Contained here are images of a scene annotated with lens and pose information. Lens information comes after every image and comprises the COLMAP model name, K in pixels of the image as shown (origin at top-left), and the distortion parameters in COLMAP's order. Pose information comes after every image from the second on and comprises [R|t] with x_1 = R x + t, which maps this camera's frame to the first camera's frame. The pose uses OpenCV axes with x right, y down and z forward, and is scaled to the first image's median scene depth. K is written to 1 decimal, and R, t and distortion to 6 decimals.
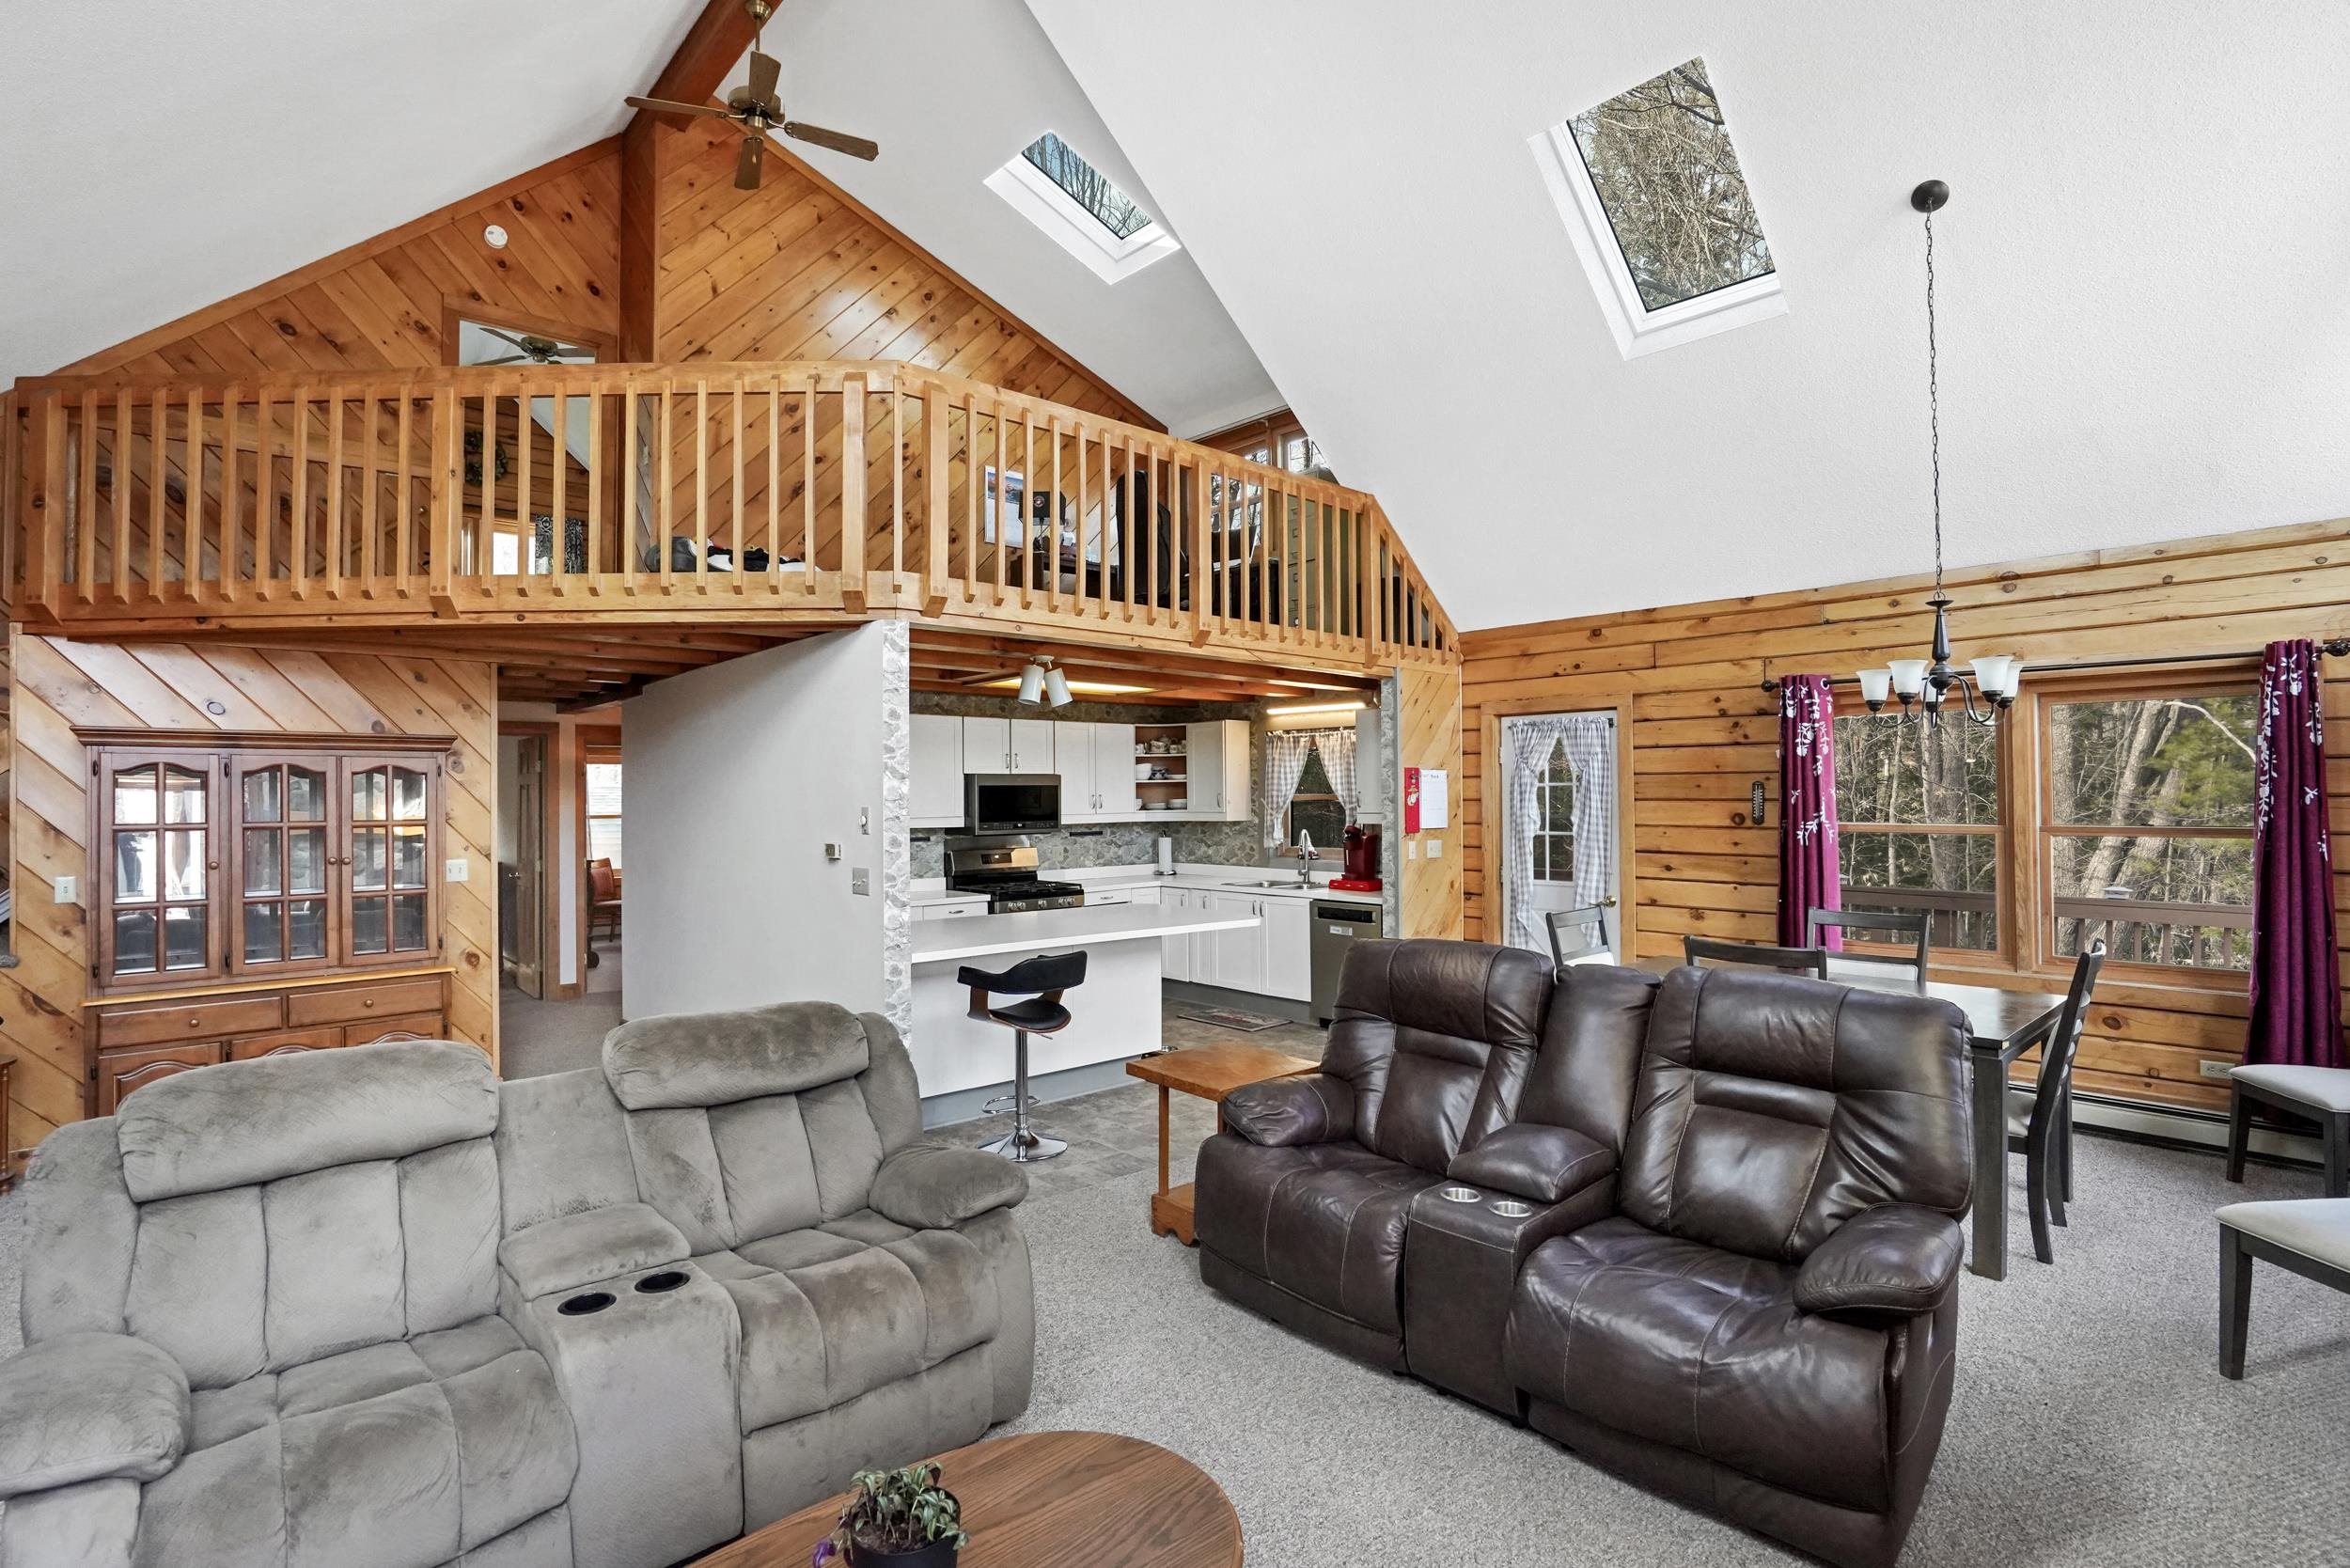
lens RADIAL K [[1100.3, 0, 1167.0], [0, 1100.3, 780.4], [0, 0, 1]] dist [-0.047743, 0.018448]
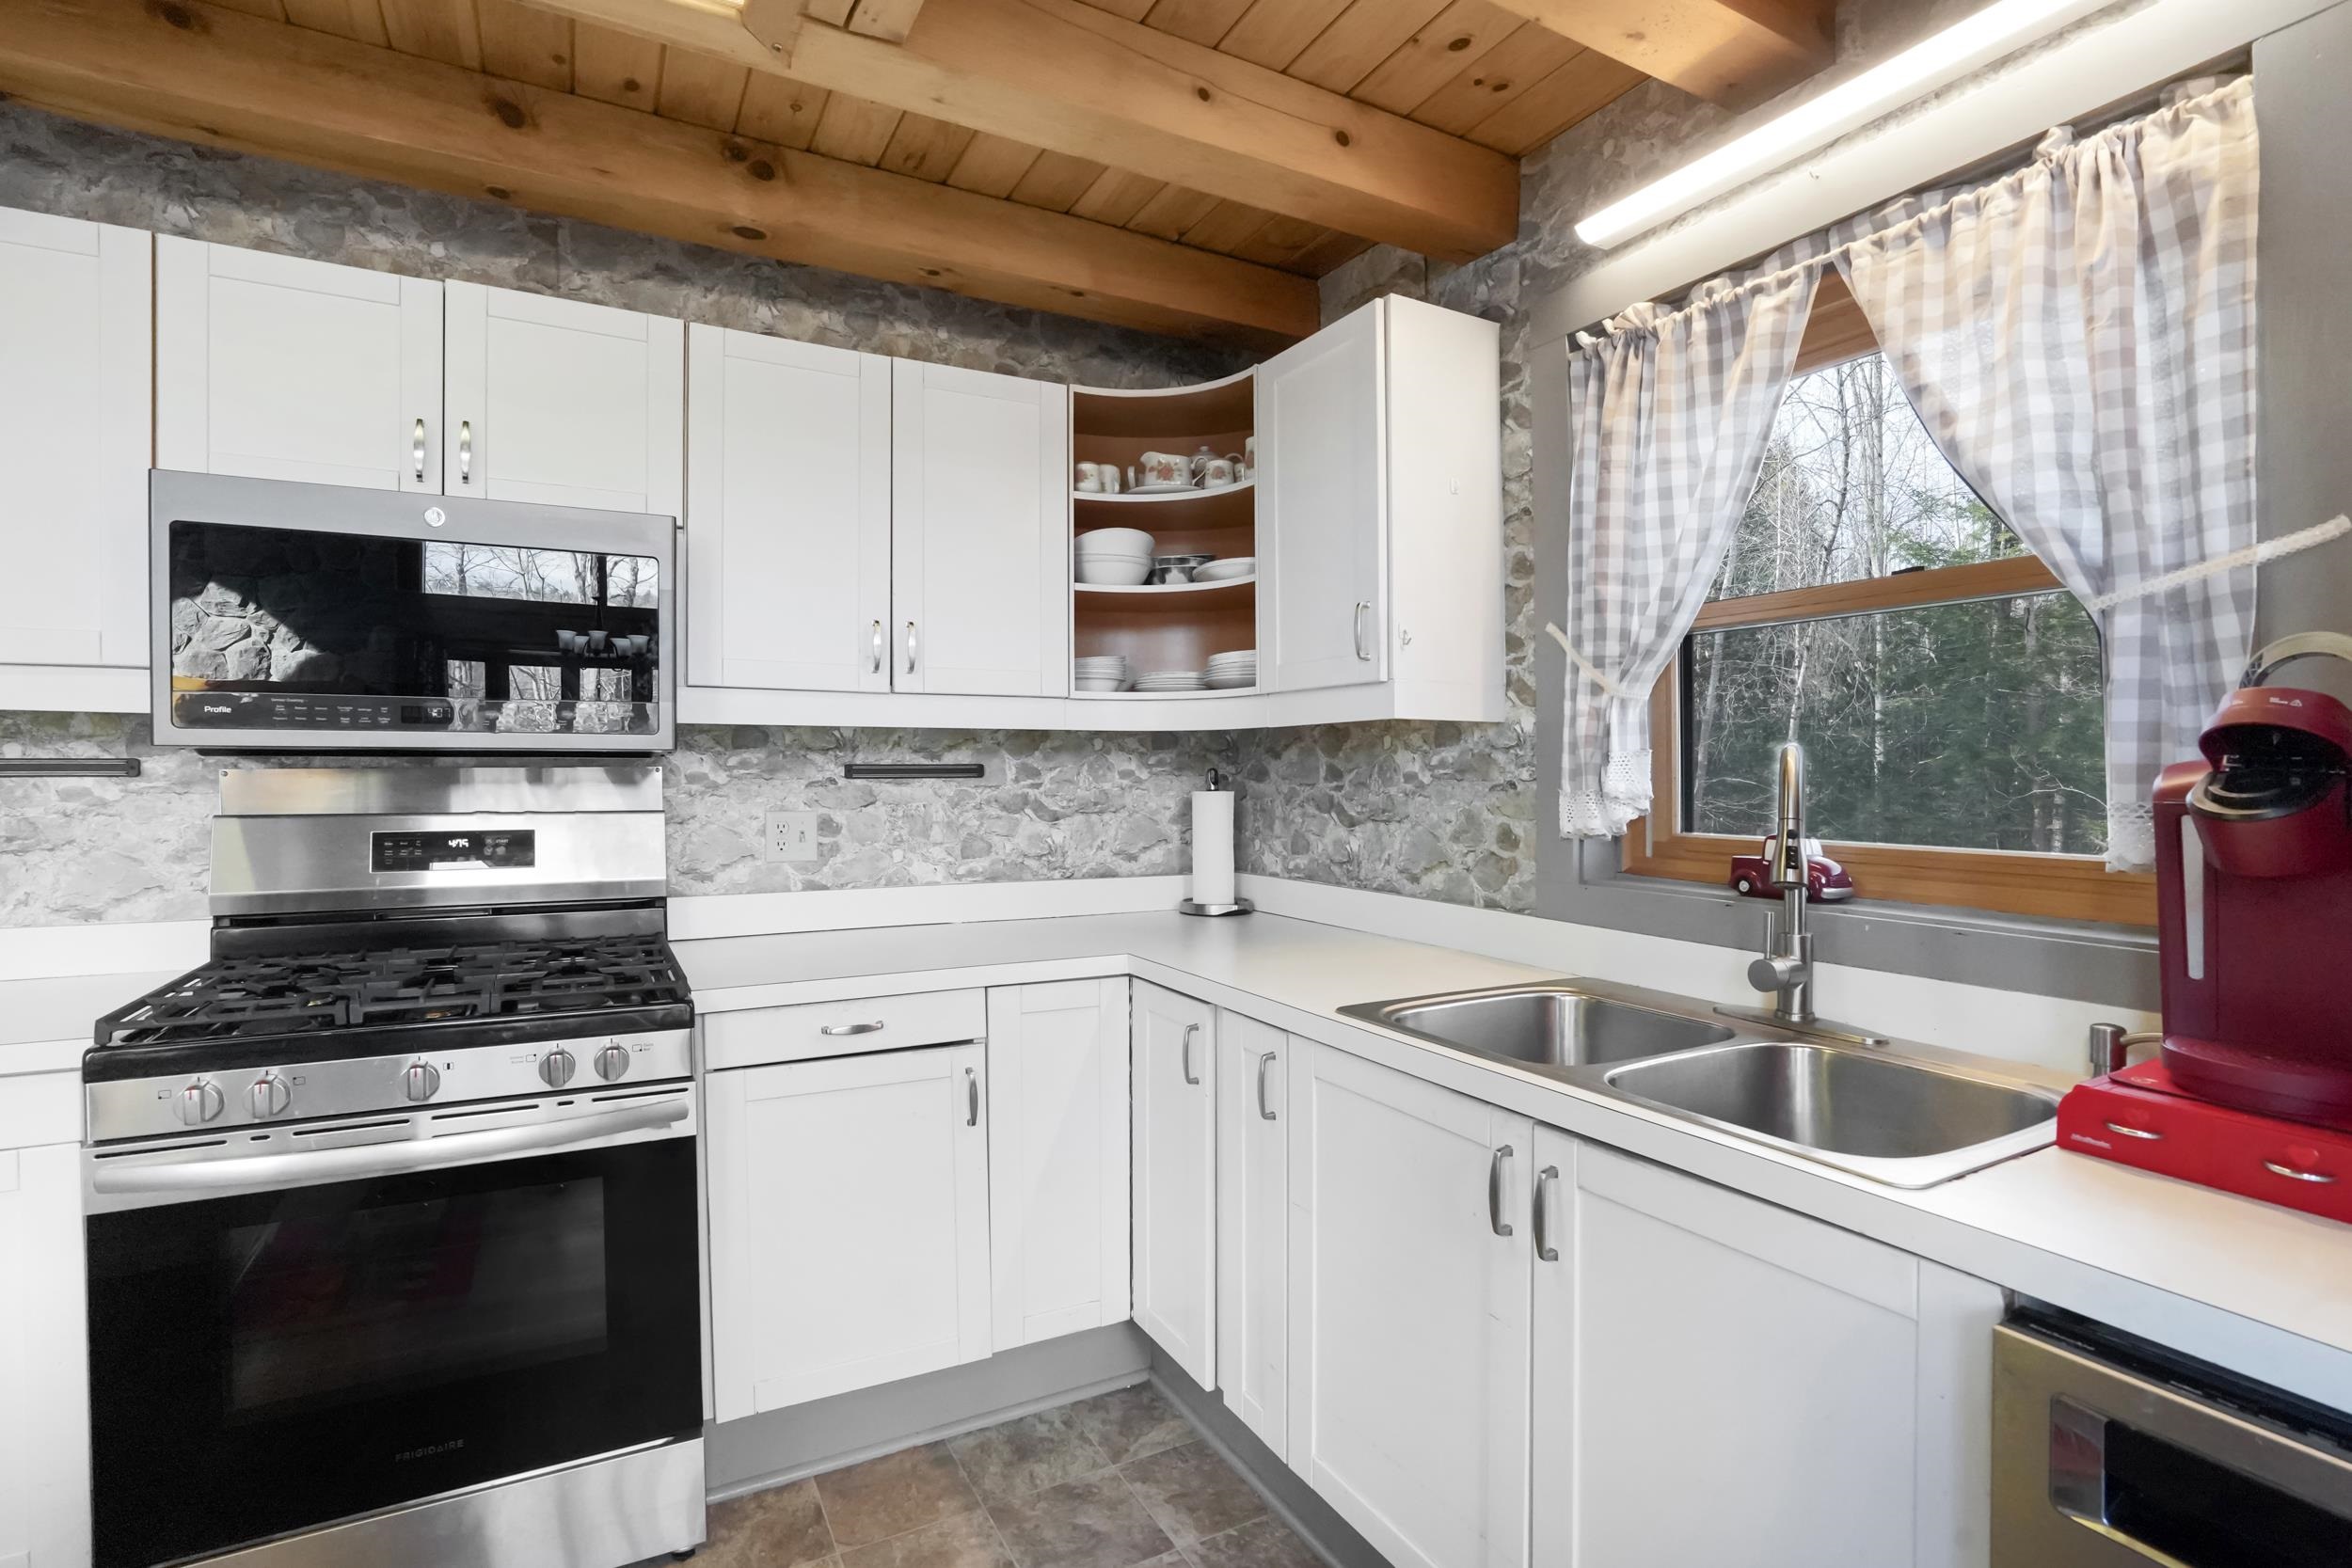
lens RADIAL K [[1101.1, 0, 1103.1], [0, 1101.1, 779.4], [0, 0, 1]] dist [-0.047743, 0.018448]
pose [[0.956092, 0.007532, -0.292969, 0.061615], [-0.001670, 0.999793, 0.020255, 0.044234], [0.293061, -0.018876, 0.955907, 0.730045]]
